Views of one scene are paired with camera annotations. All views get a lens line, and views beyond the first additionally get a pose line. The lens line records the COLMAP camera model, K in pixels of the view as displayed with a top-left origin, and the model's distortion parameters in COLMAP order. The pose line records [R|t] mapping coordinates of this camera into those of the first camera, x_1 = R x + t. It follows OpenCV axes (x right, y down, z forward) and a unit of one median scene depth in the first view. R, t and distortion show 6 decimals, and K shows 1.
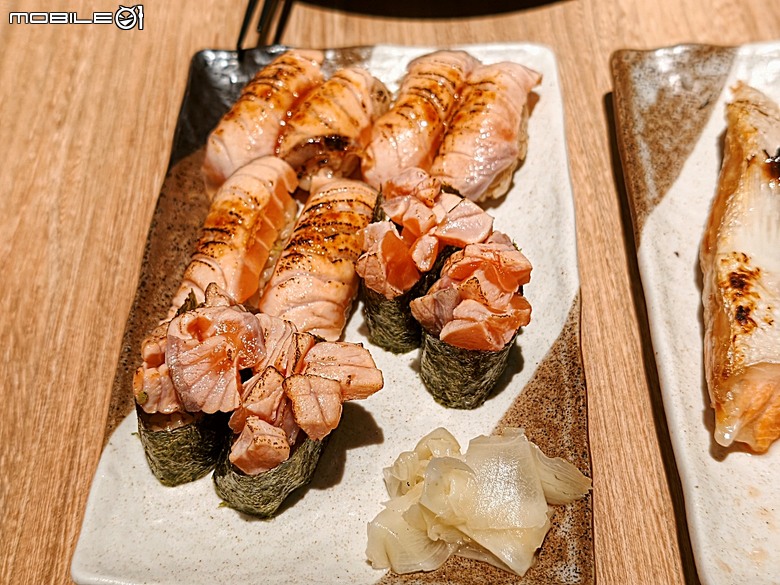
lens RADIAL K [[1194.3, 0, 372.2], [0, 1194.3, 292.0], [0, 0, 1]] dist [0.269799, -1.489614]
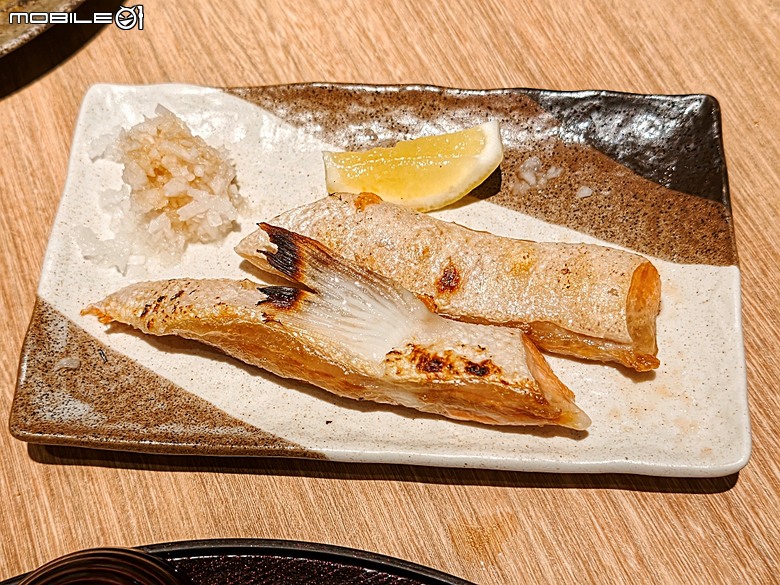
lens RADIAL K [[1194.3, 0, 372.2], [0, 1194.3, 292.0], [0, 0, 1]] dist [0.269799, -1.489614]
pose [[0.062602, -0.843094, 0.534110, -0.159953], [0.799824, 0.362478, 0.478427, -0.494504], [-0.596962, 0.397243, 0.697019, 0.295185]]
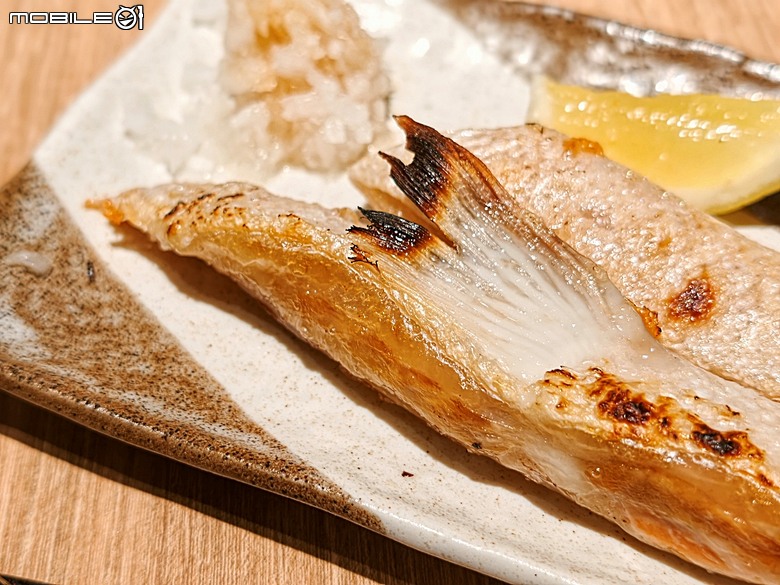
lens RADIAL K [[1194.3, 0, 372.2], [0, 1194.3, 292.0], [0, 0, 1]] dist [0.269799, -1.489614]
pose [[0.380272, -0.653878, 0.654092, -0.035512], [0.700243, 0.665561, 0.258240, -0.228087], [-0.604196, 0.359822, 0.710968, 0.629883]]
